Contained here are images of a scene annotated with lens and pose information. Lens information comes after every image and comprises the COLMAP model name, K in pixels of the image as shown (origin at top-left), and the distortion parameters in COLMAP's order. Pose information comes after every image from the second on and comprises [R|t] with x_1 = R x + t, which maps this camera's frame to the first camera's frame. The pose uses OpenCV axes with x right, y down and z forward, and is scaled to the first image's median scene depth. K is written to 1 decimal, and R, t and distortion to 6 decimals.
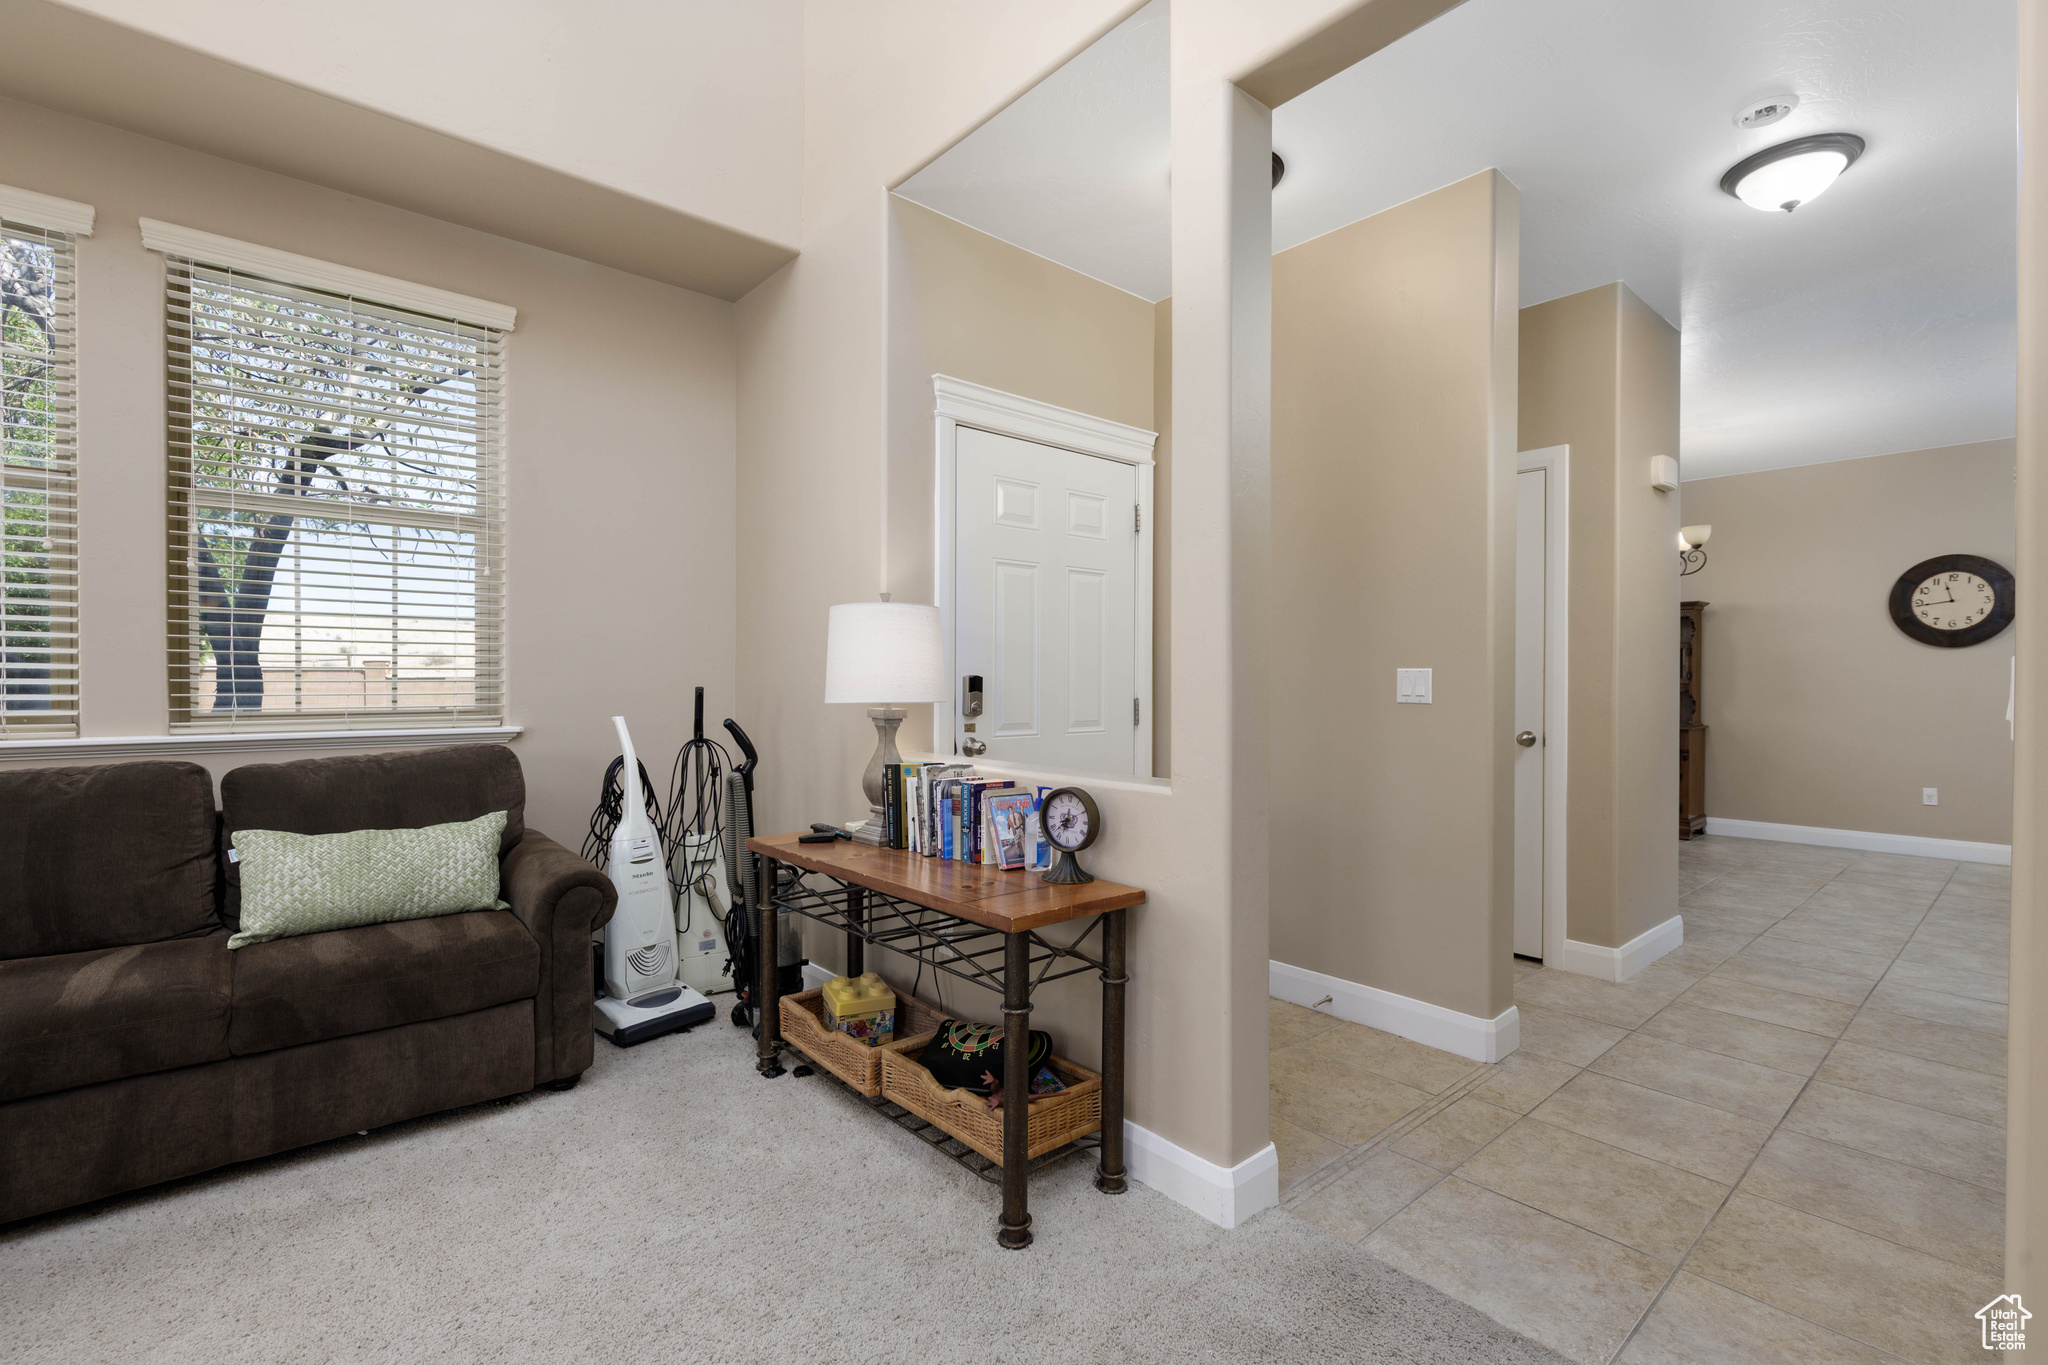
lens RADIAL K [[918.8, 0, 1021.9], [0, 918.8, 684.6], [0, 0, 1]] dist [0.003676, -0.000100]
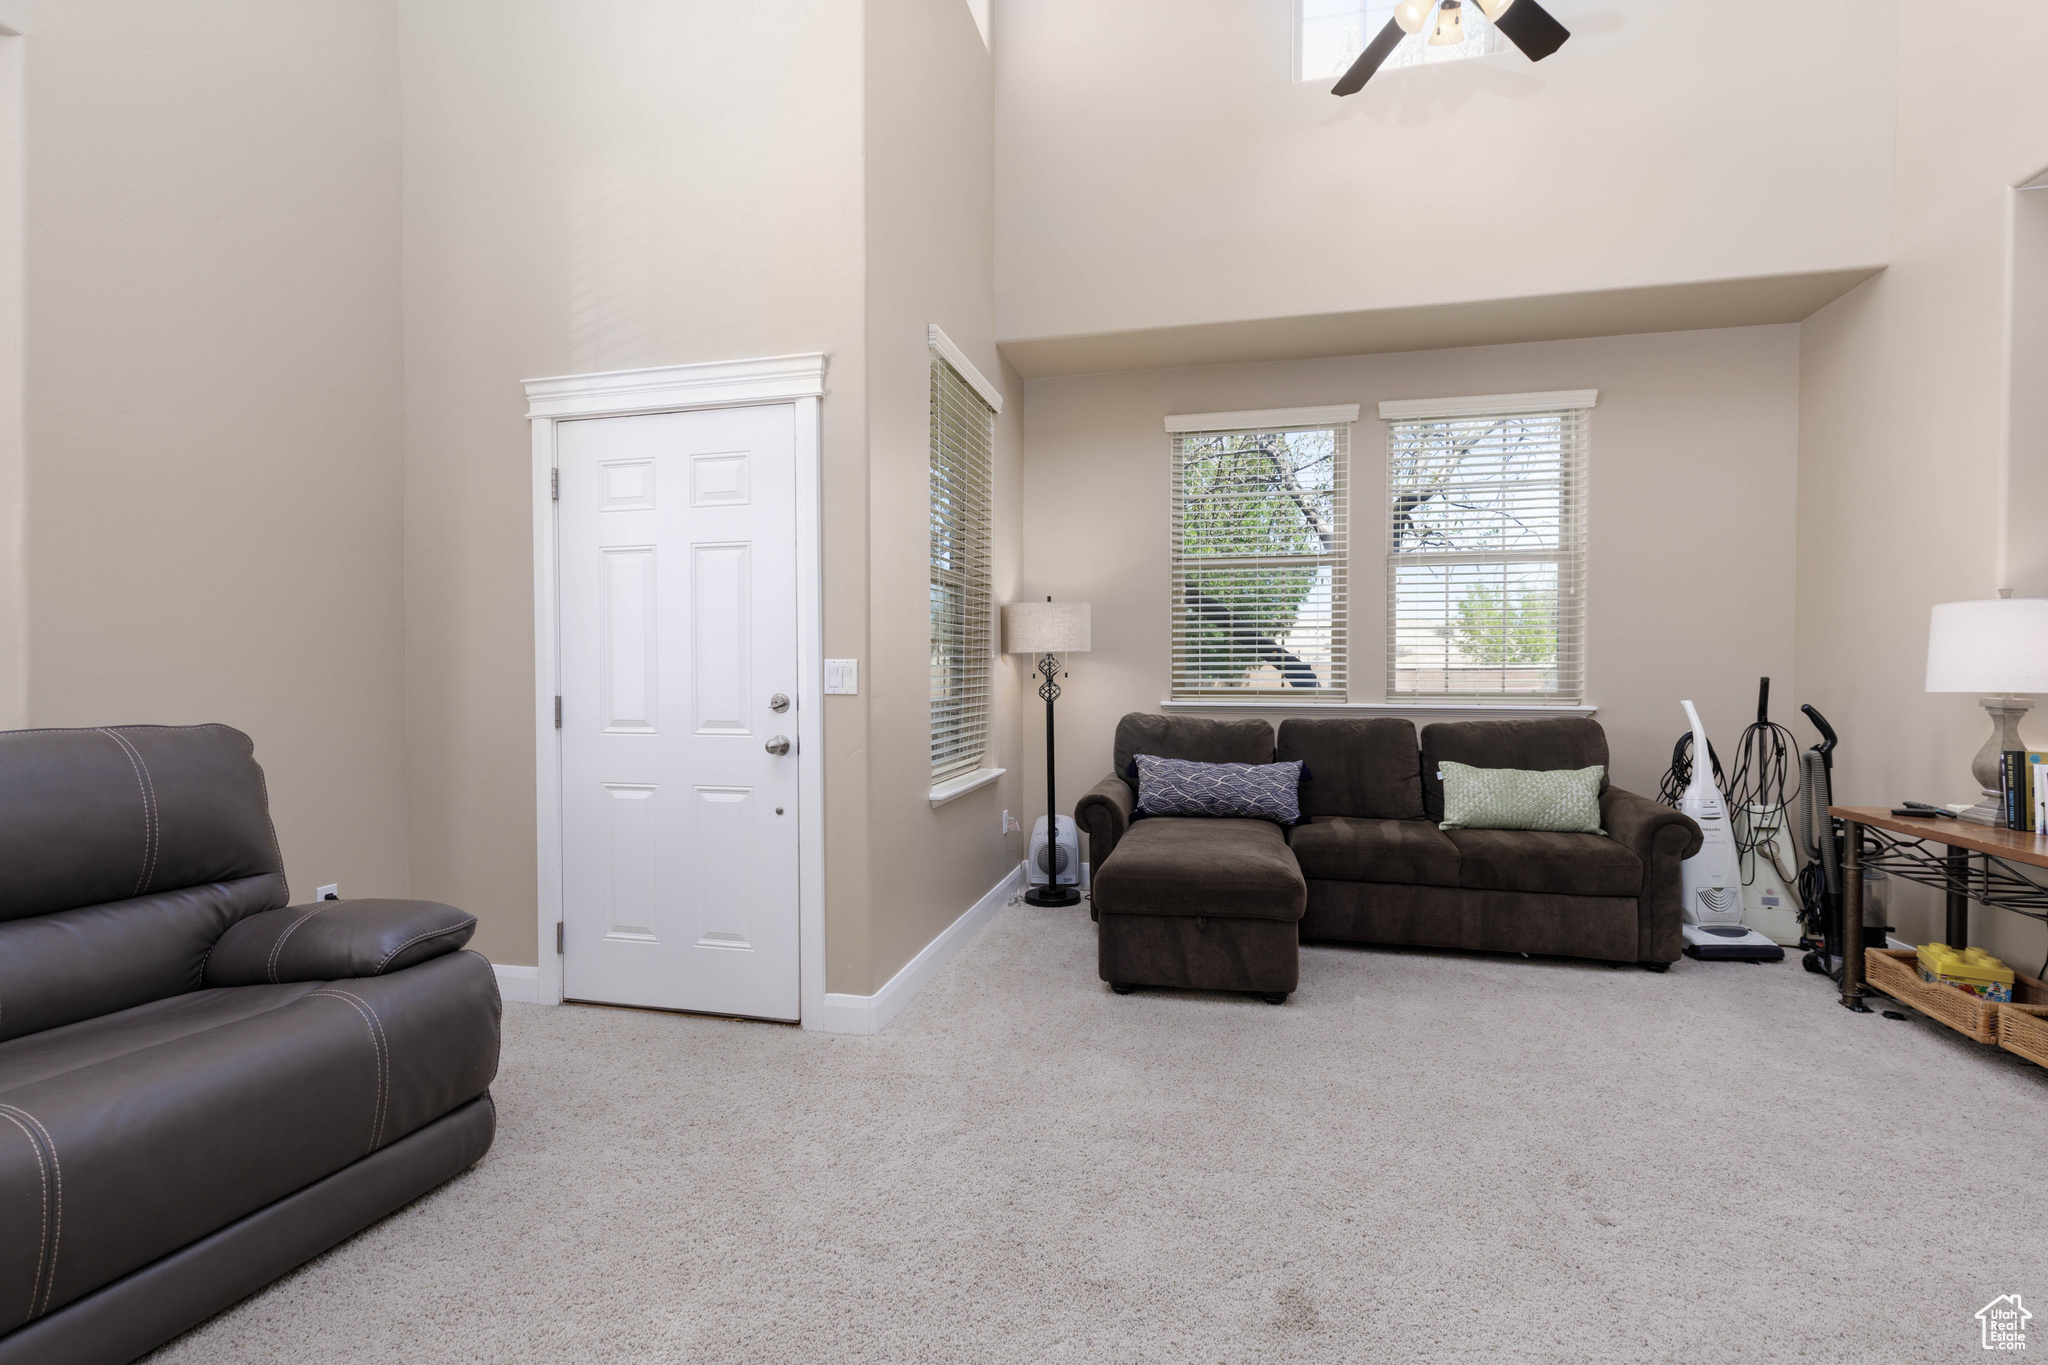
lens RADIAL K [[918.8, 0, 1020.9], [0, 918.8, 684.3], [0, 0, 1]] dist [0.003676, -0.000100]
pose [[0.587396, 0.011980, -0.809211, 0.045168], [-0.005142, 0.999925, 0.011071, 0.003923], [0.809283, -0.002342, 0.587414, -0.537136]]
